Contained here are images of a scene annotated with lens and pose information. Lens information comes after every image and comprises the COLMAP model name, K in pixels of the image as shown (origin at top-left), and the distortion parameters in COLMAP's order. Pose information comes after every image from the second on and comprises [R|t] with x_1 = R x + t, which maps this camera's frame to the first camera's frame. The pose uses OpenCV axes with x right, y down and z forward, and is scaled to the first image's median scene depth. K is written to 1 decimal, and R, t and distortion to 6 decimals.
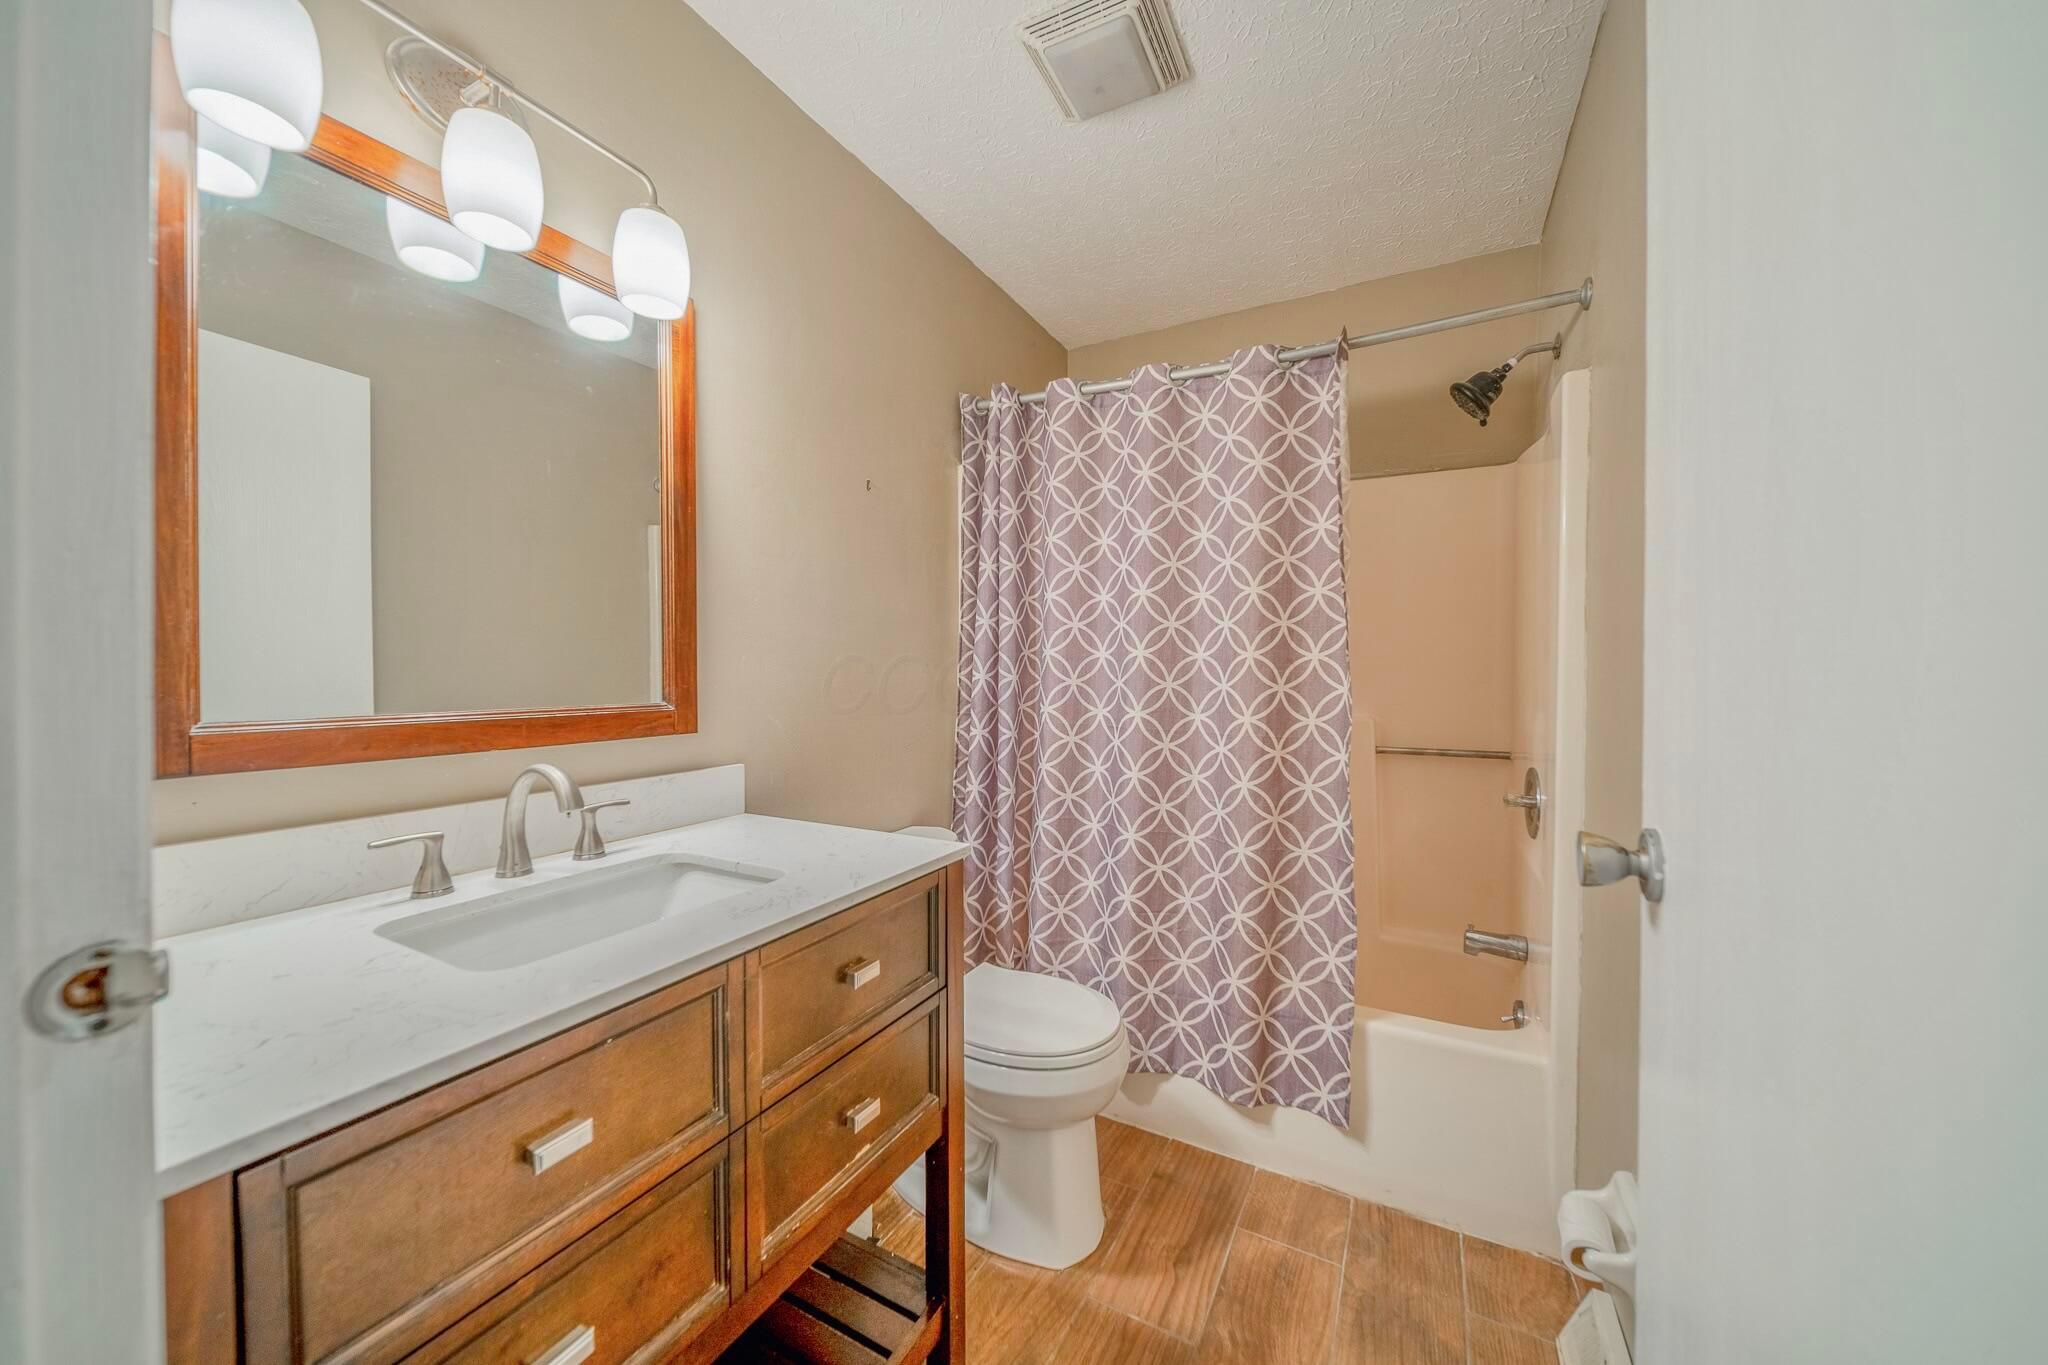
lens RADIAL K [[711.9, 0, 1021.8], [0, 711.9, 682.6], [0, 0, 1]] dist [-0.000511, -0.001416]
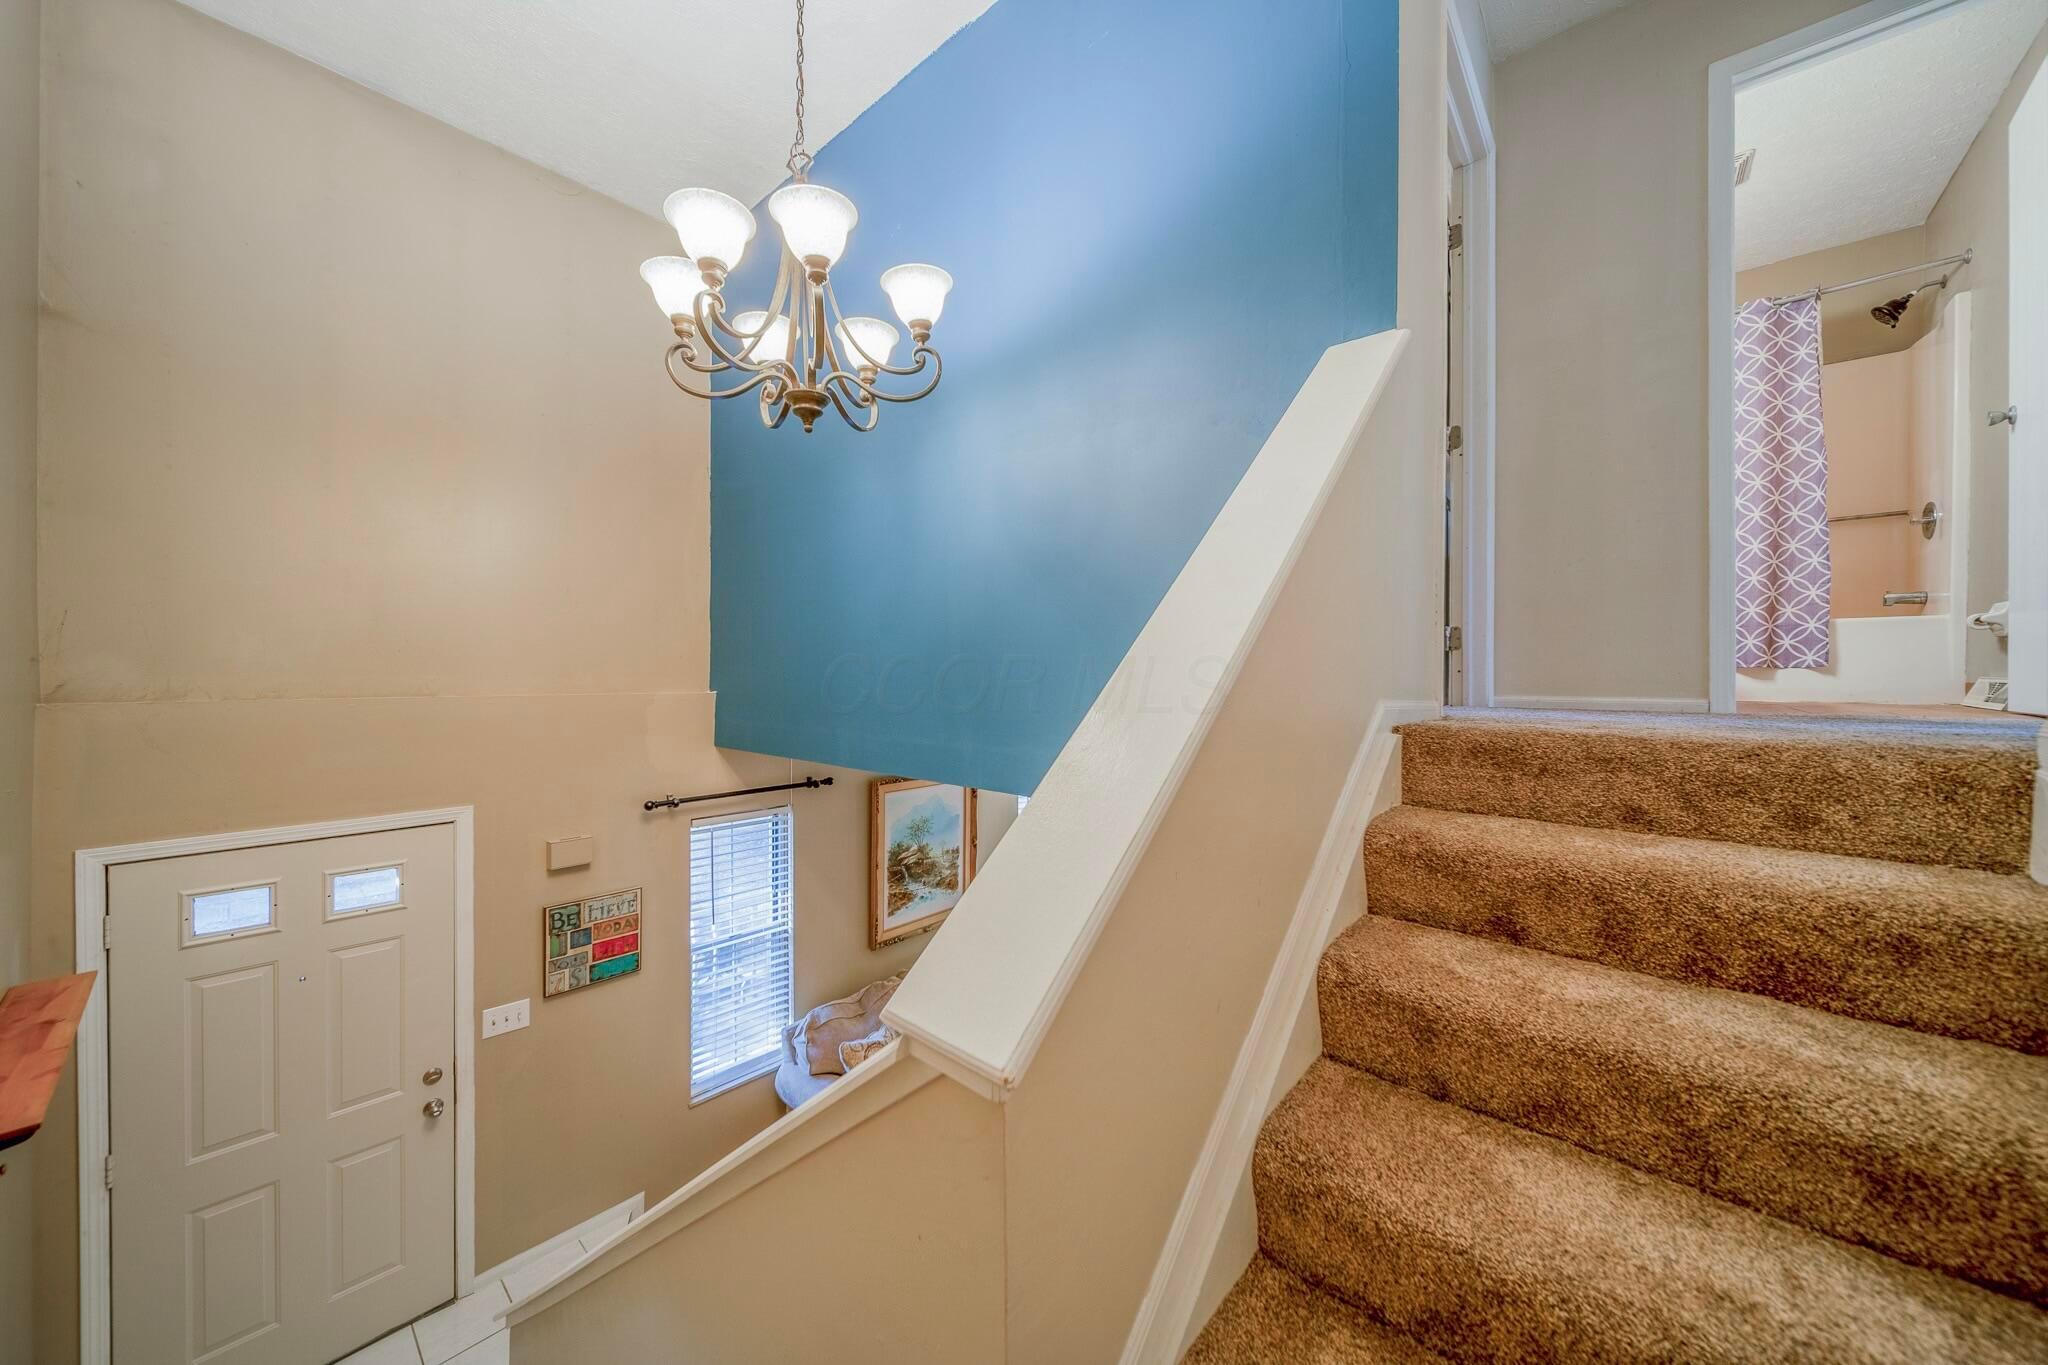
lens RADIAL K [[711.9, 0, 1022.7], [0, 711.9, 681.3], [0, 0, 1]] dist [-0.000511, -0.001416]
pose [[0.976933, -0.003041, -0.213525, -1.311743], [0.002588, 0.999994, -0.002406, 0.623066], [0.213531, 0.001798, 0.976935, -1.438753]]
